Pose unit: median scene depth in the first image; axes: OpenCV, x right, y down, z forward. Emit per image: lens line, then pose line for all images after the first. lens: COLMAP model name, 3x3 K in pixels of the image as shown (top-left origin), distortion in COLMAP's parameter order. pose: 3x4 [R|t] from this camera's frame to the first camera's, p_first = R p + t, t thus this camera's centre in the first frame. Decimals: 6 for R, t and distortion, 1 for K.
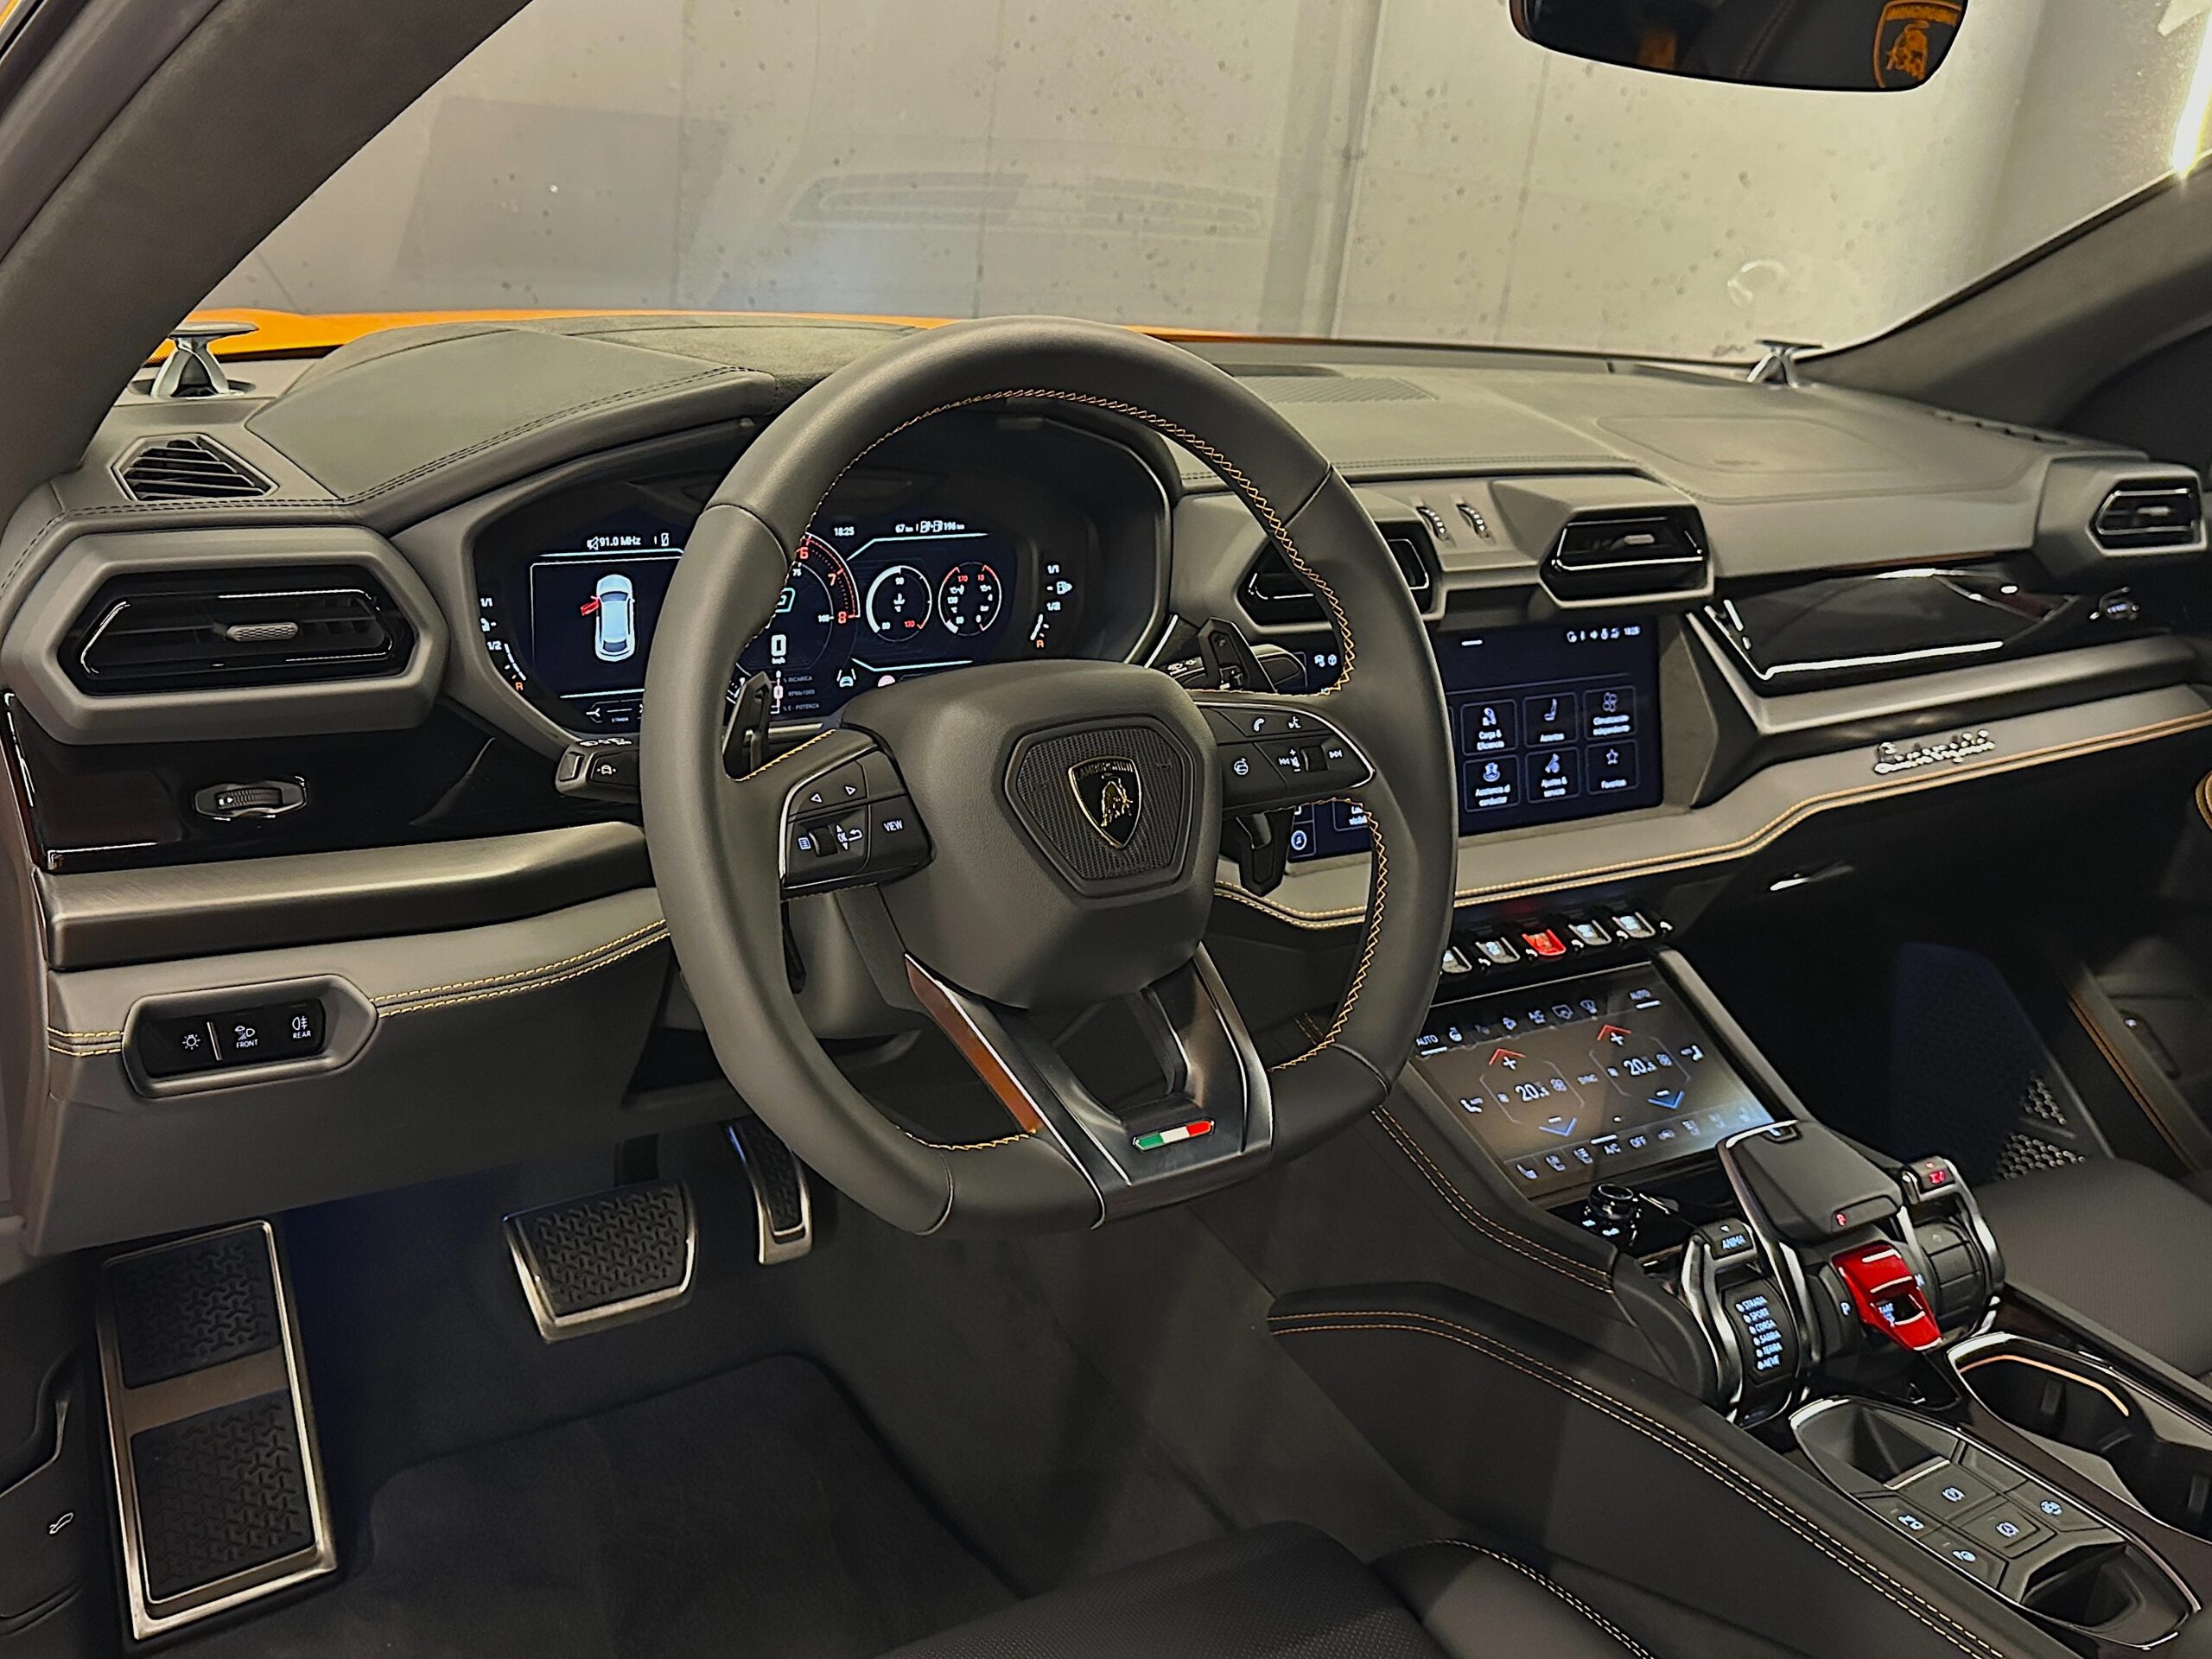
lens RADIAL K [[2069.8, 0, 937.5], [0, 2069.8, 827.7], [0, 0, 1]] dist [0.190910, -0.235045]
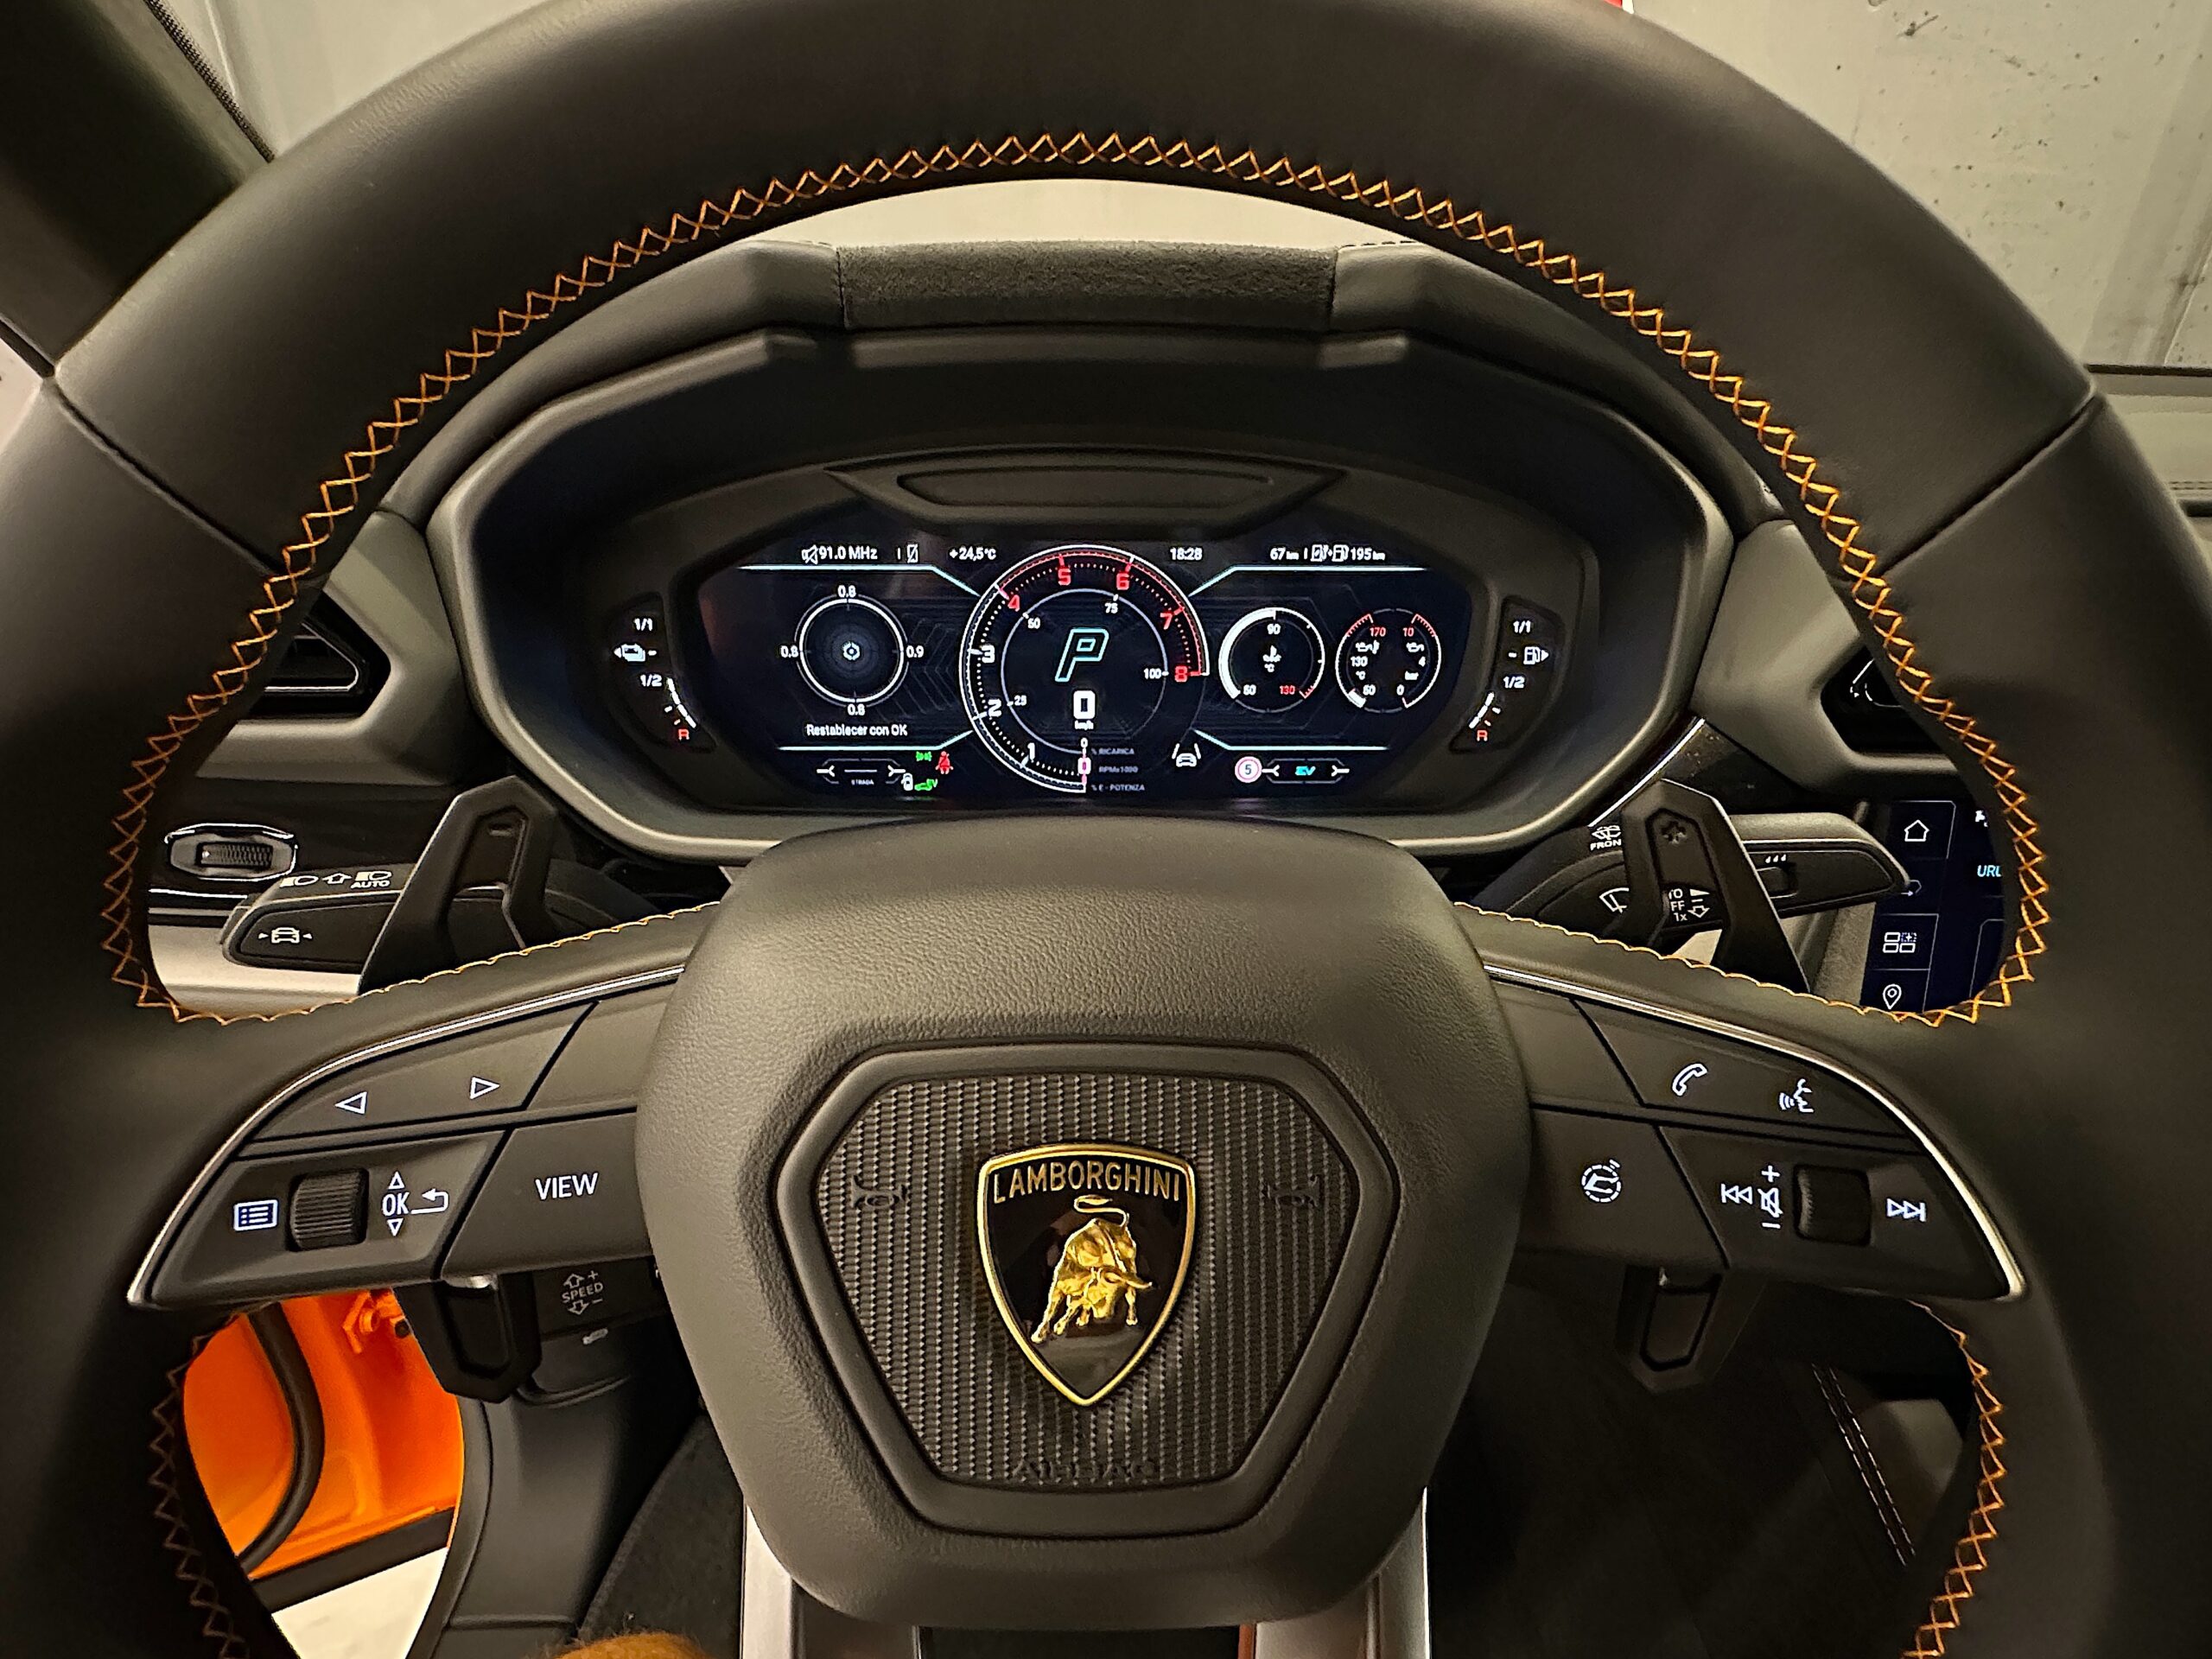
lens RADIAL K [[1104.4, 0, 1089.0], [0, 1104.4, 869.6], [0, 0, 1]] dist [0.003293, 0.001563]
pose [[0.859638, 0.174246, -0.480271, 0.121984], [-0.116131, 0.982079, 0.148443, -0.085267], [0.497529, -0.071833, 0.864468, 0.624379]]
